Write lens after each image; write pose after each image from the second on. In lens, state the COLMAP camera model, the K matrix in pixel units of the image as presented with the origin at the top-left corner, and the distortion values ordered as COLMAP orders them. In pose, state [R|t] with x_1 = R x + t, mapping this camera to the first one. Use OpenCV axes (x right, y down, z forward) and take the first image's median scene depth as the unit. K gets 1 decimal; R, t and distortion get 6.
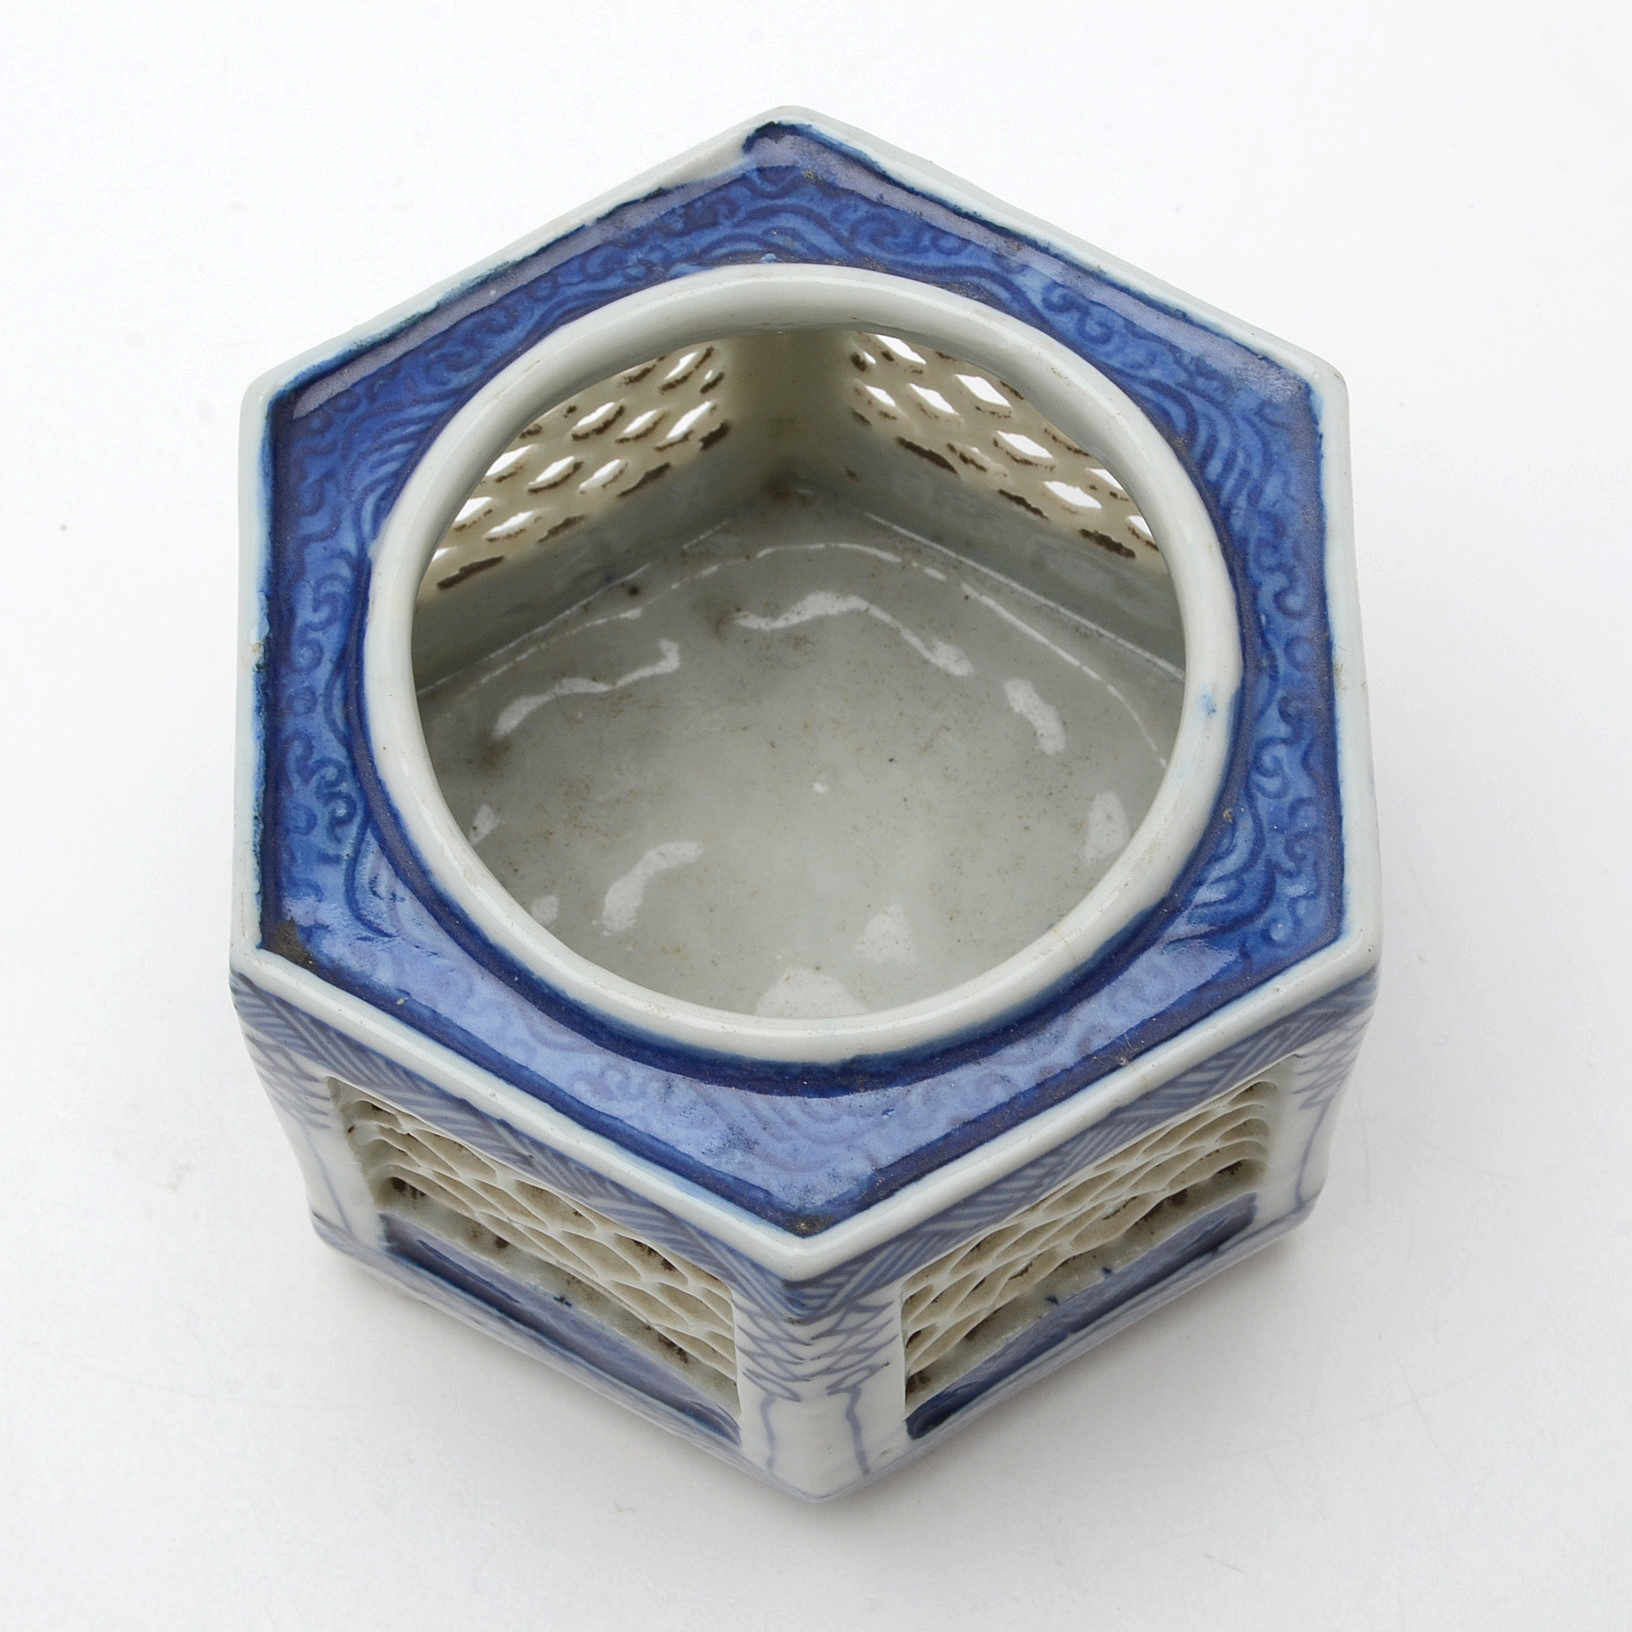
lens RADIAL K [[5192.5, 0, 814.4], [0, 5192.5, 816.9], [0, 0, 1]] dist [-0.007634, 0.000000]
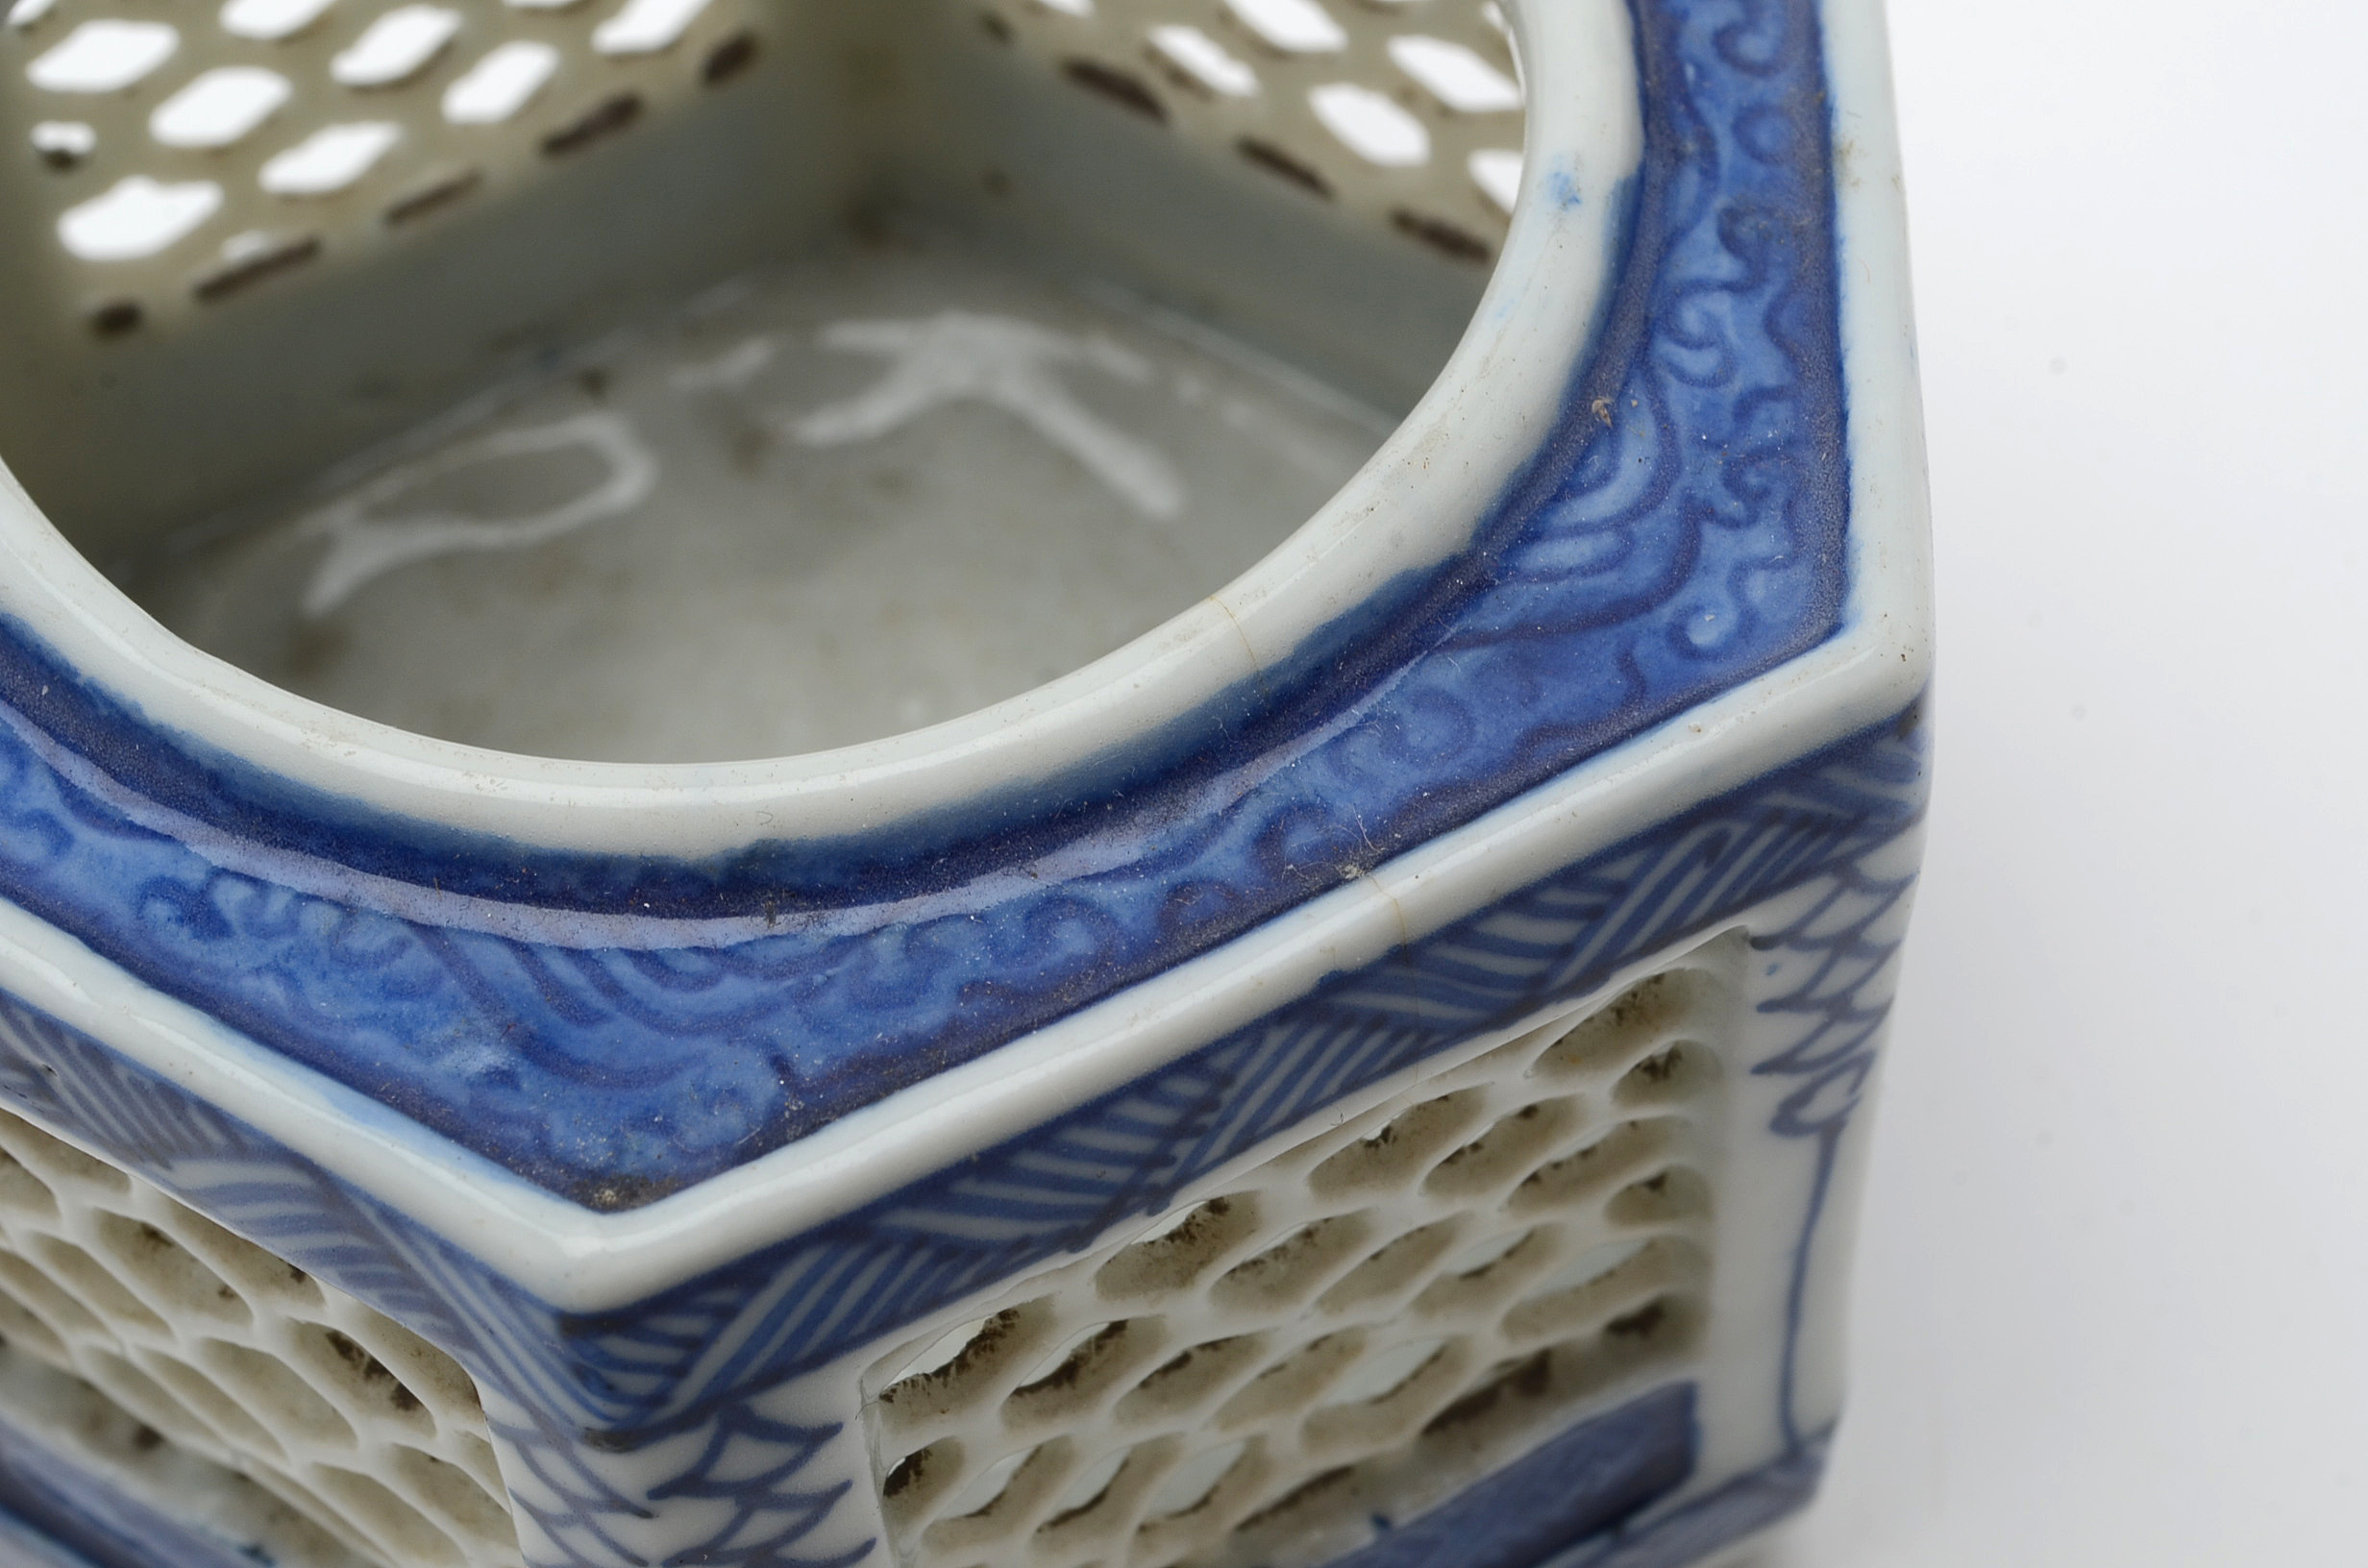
lens RADIAL K [[5359.2, 0, 1189.5], [0, 5359.2, 780.4], [0, 0, 1]] dist [0.015342, 0.000000]
pose [[0.998443, 0.015669, -0.053538, 0.069247], [-0.026734, 0.976750, -0.212706, 0.136641], [0.048960, 0.213806, 0.975648, 0.536939]]
